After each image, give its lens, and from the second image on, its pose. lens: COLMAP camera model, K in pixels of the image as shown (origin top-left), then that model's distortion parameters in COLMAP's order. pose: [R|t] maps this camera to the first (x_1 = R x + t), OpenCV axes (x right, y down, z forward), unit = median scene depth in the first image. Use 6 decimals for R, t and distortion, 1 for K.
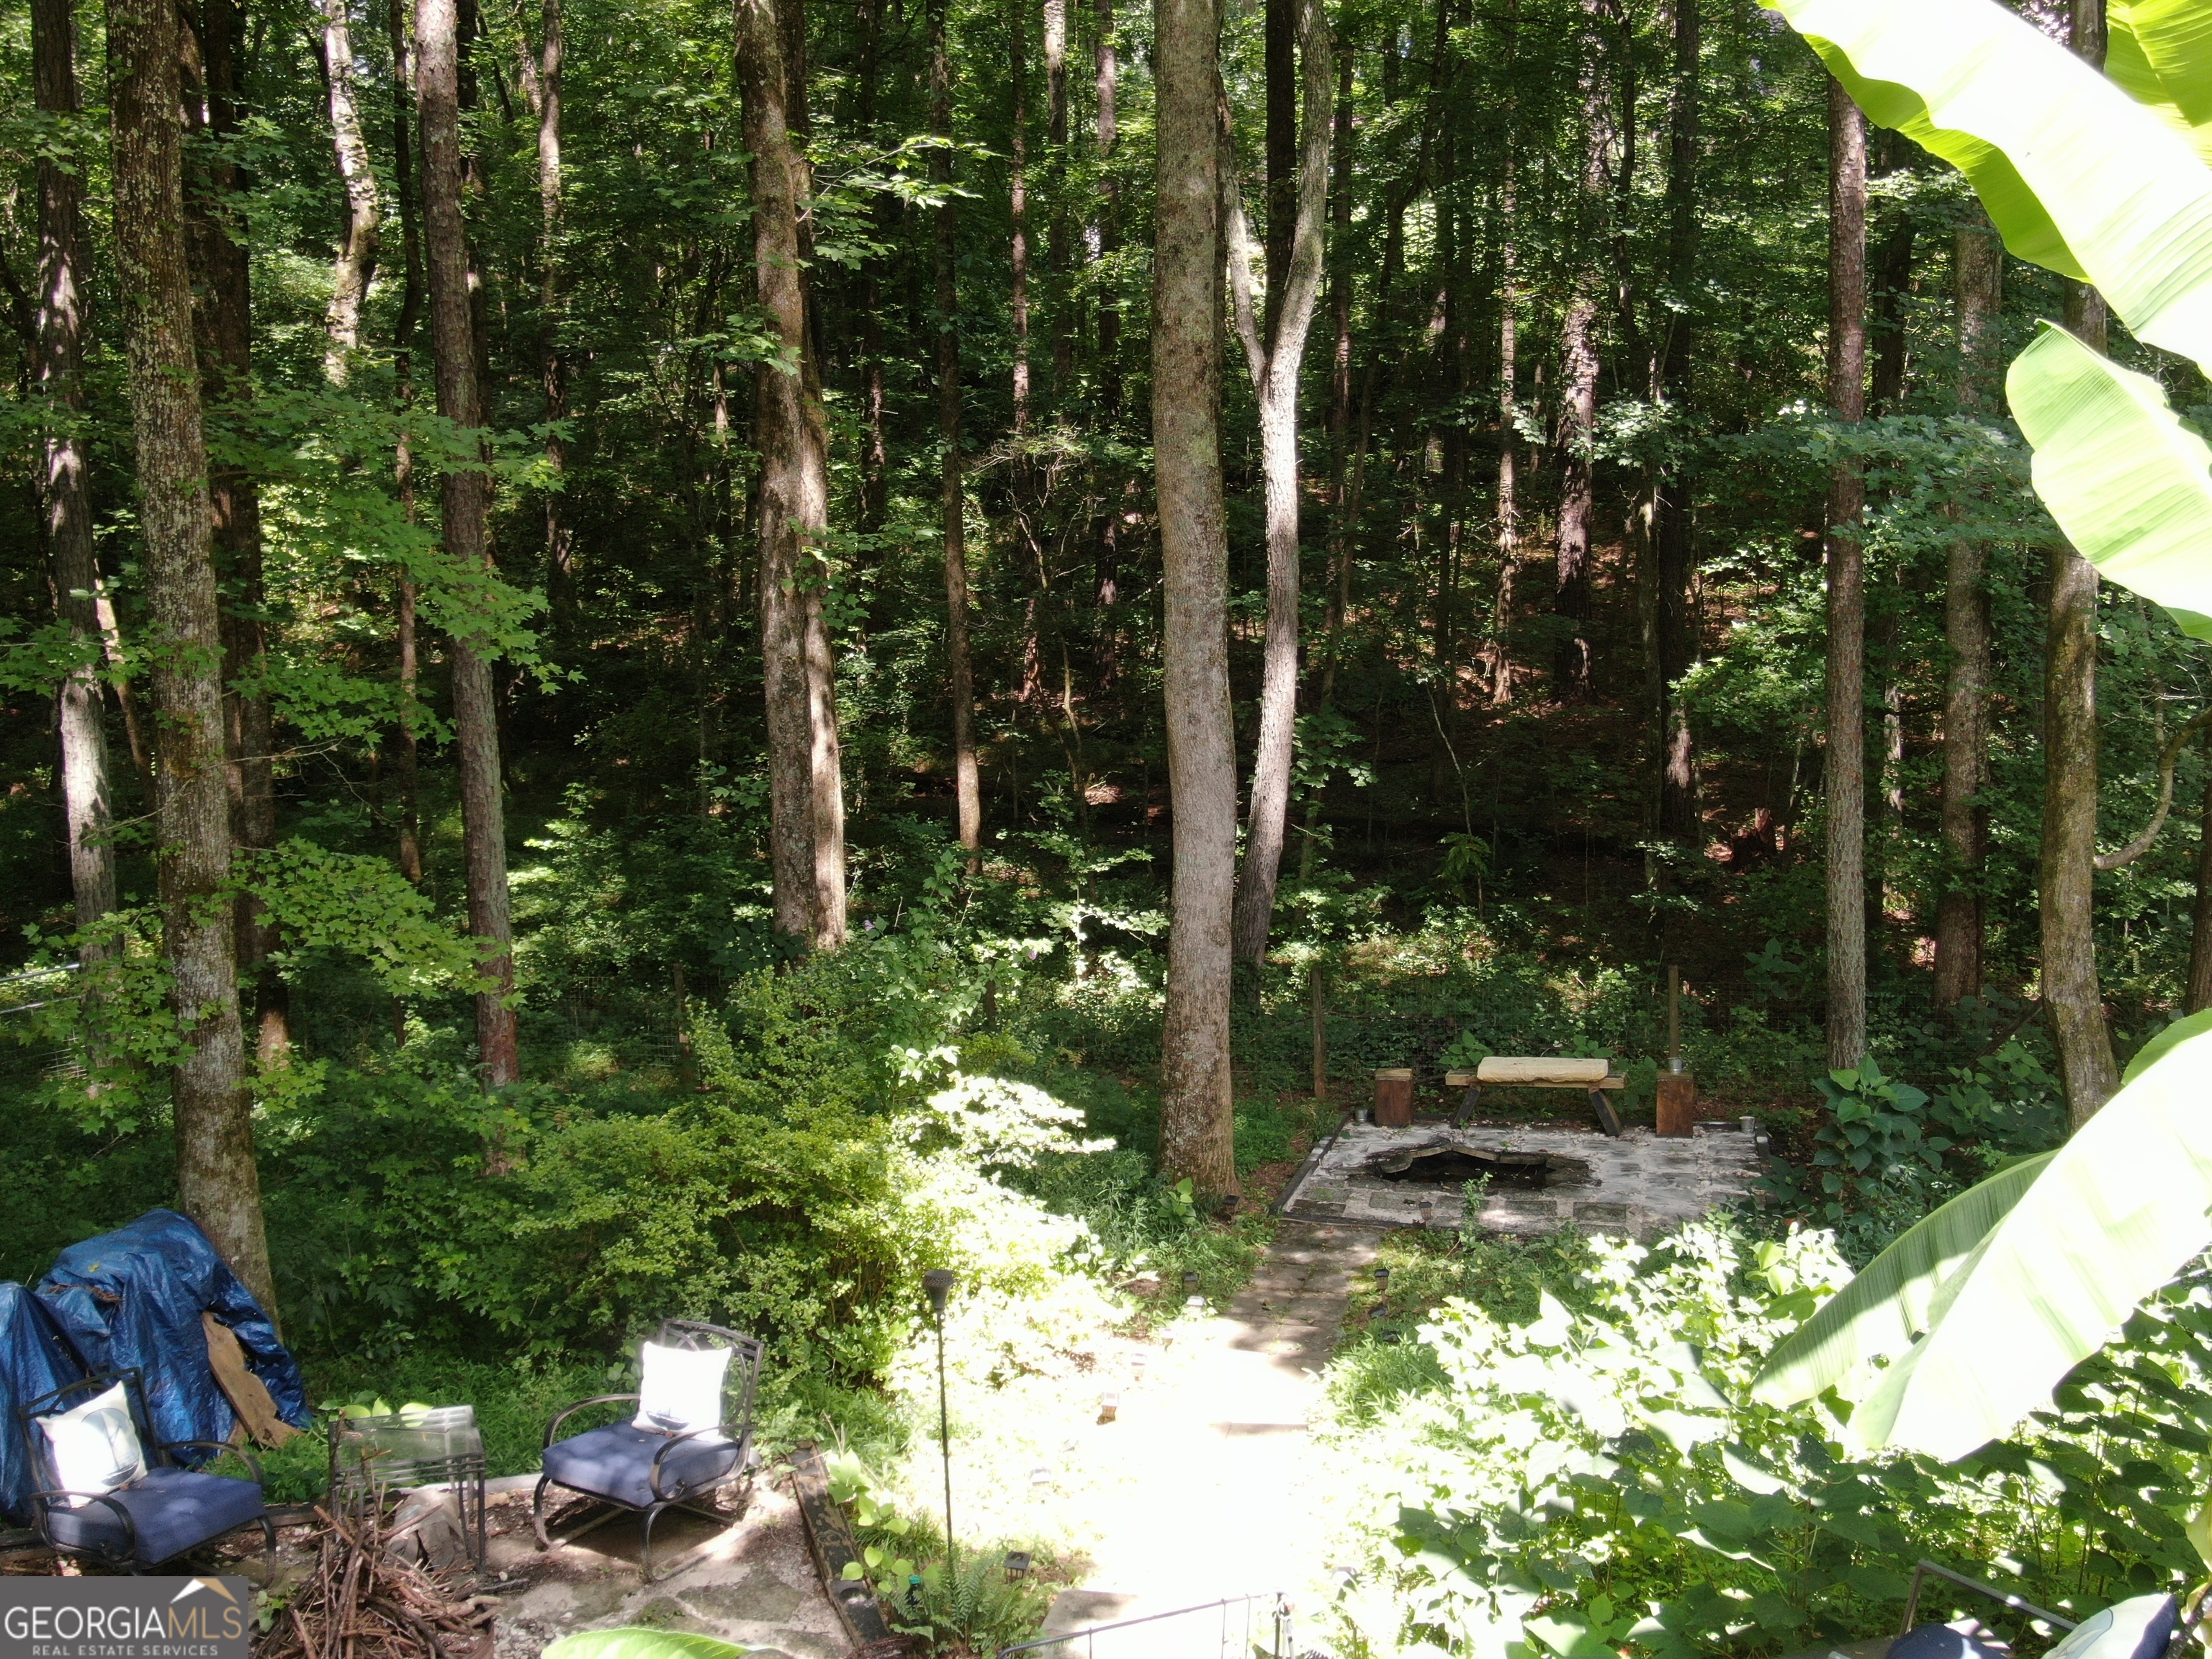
lens RADIAL K [[2368.1, 0, 1105.1], [0, 2368.1, 825.6], [0, 0, 1]] dist [-0.011612, 0.000000]
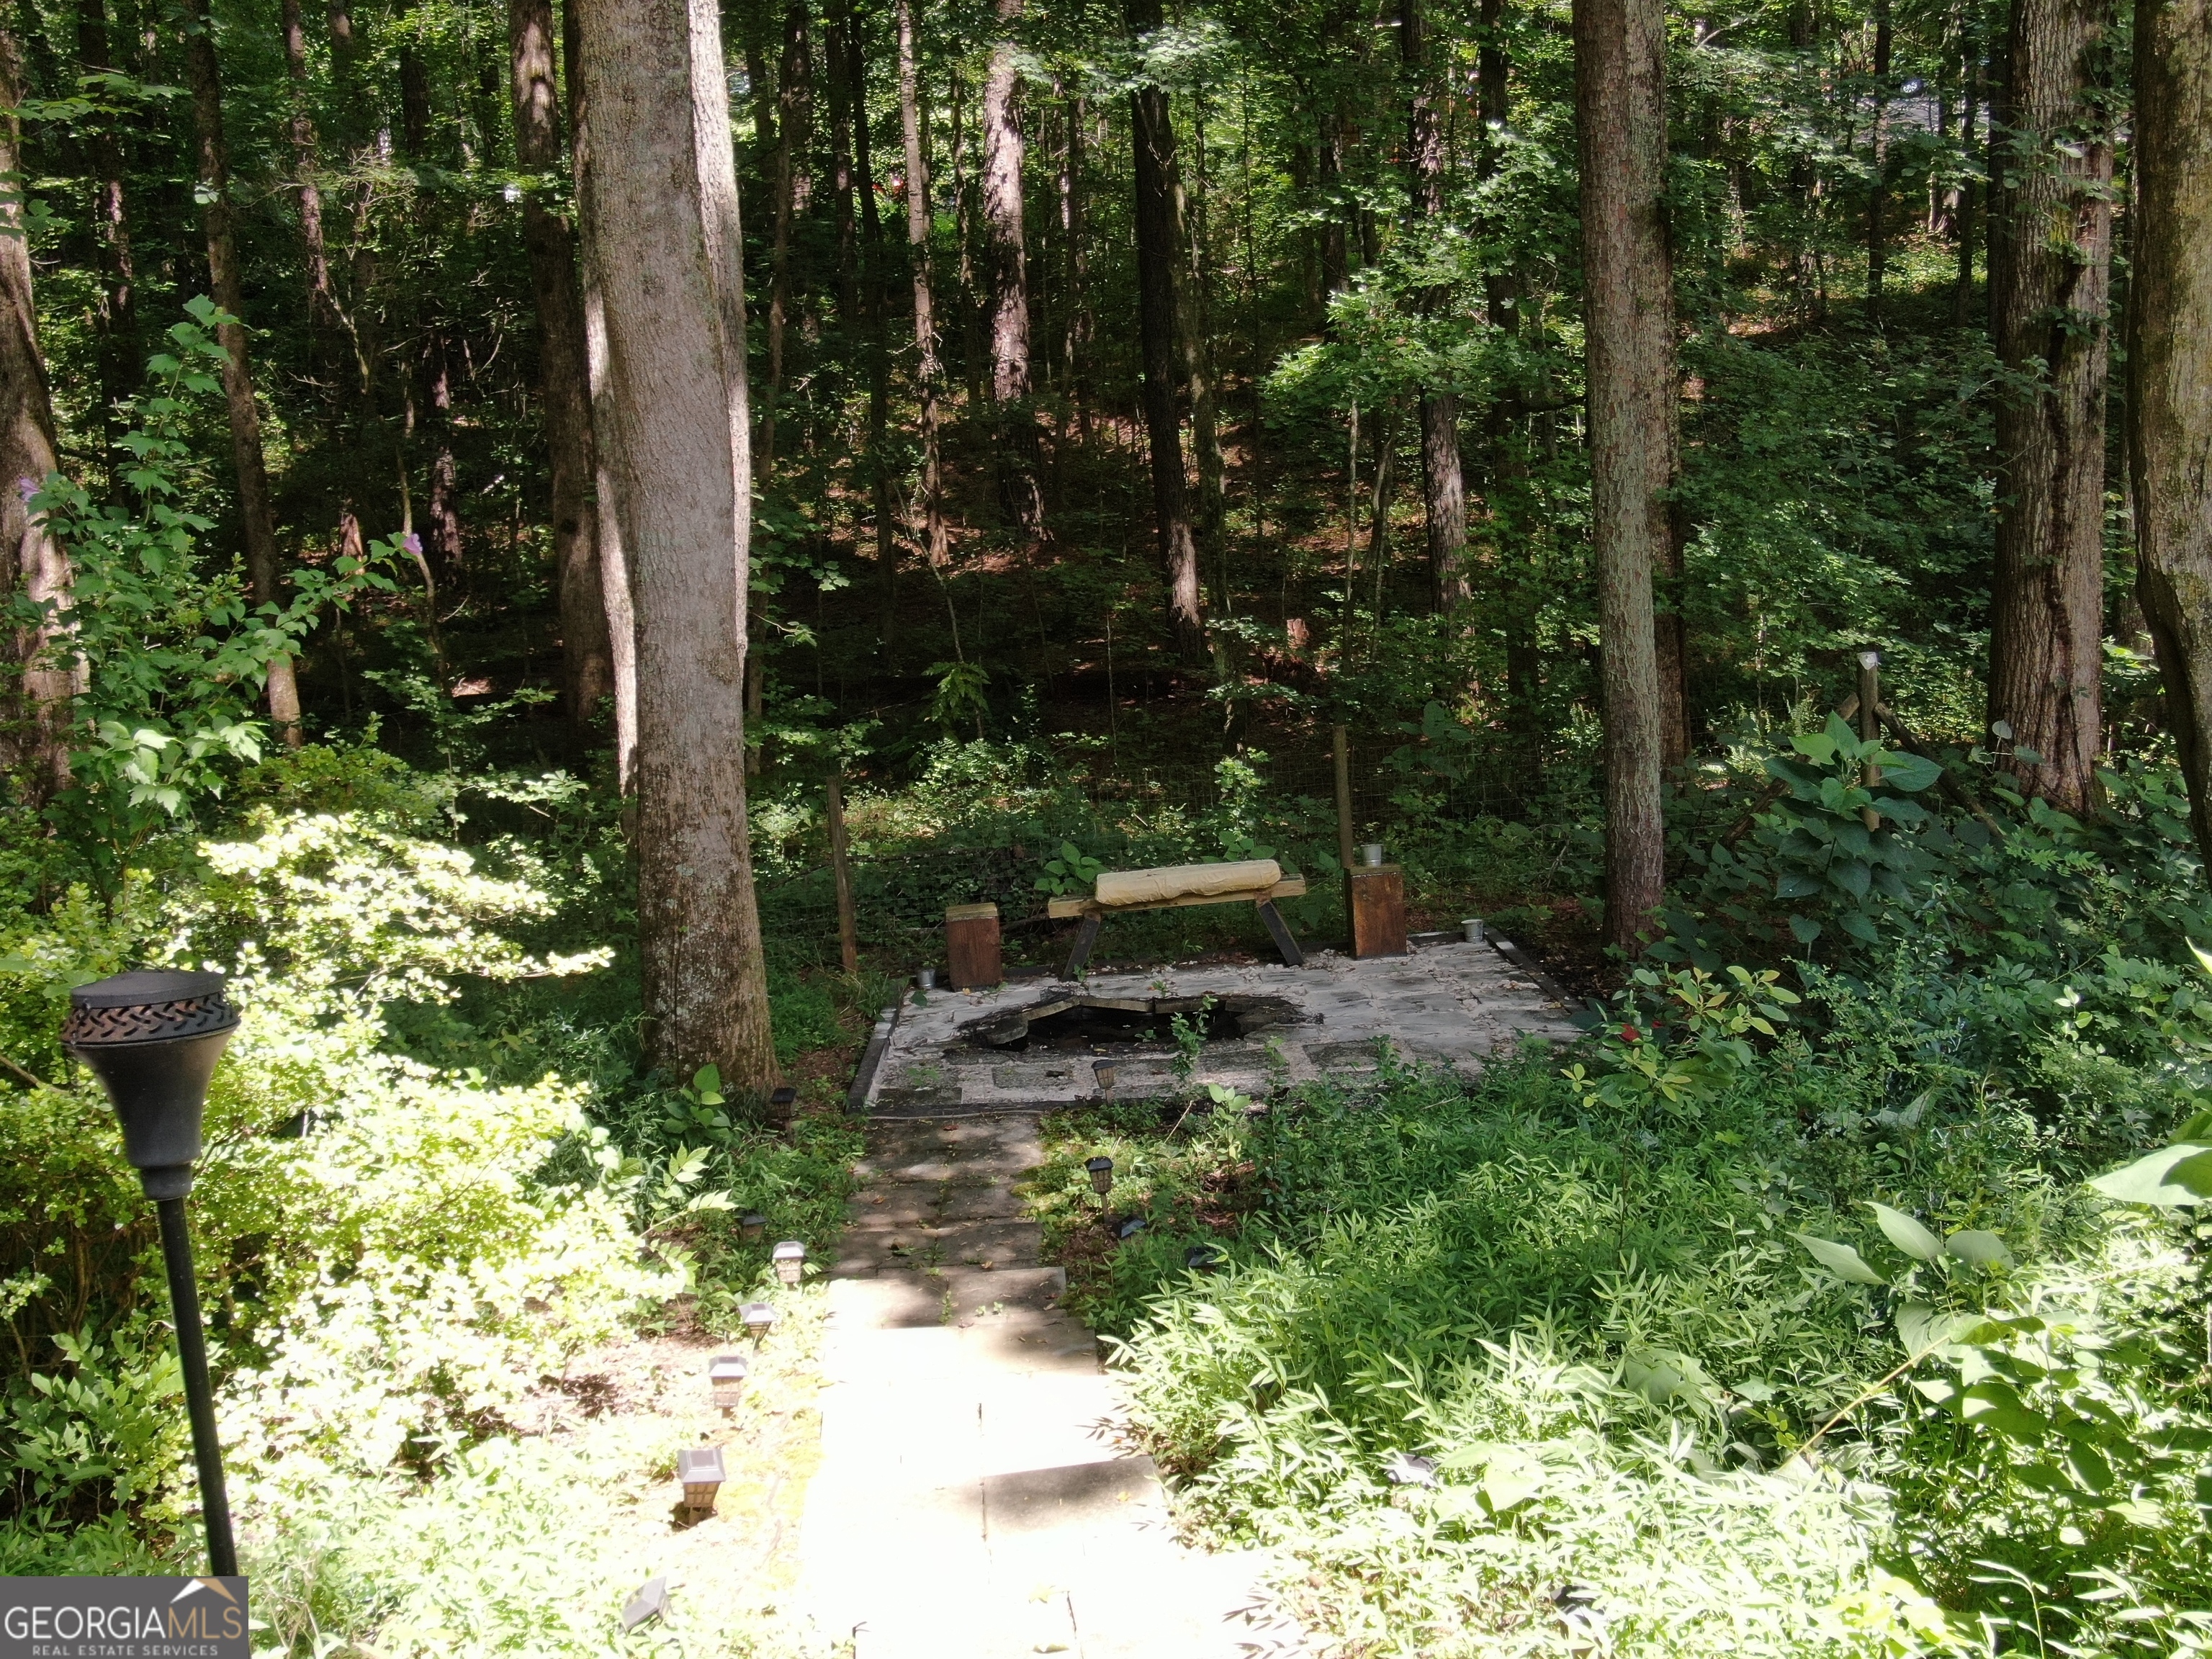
lens RADIAL K [[2368.1, 0, 1111.4], [0, 2368.1, 832.1], [0, 0, 1]] dist [-0.011612, 0.000000]
pose [[0.959096, -0.082774, 0.270709, -0.021954], [0.082850, 0.996499, 0.011166, 0.086369], [-0.270686, 0.011719, 0.962596, 0.377233]]
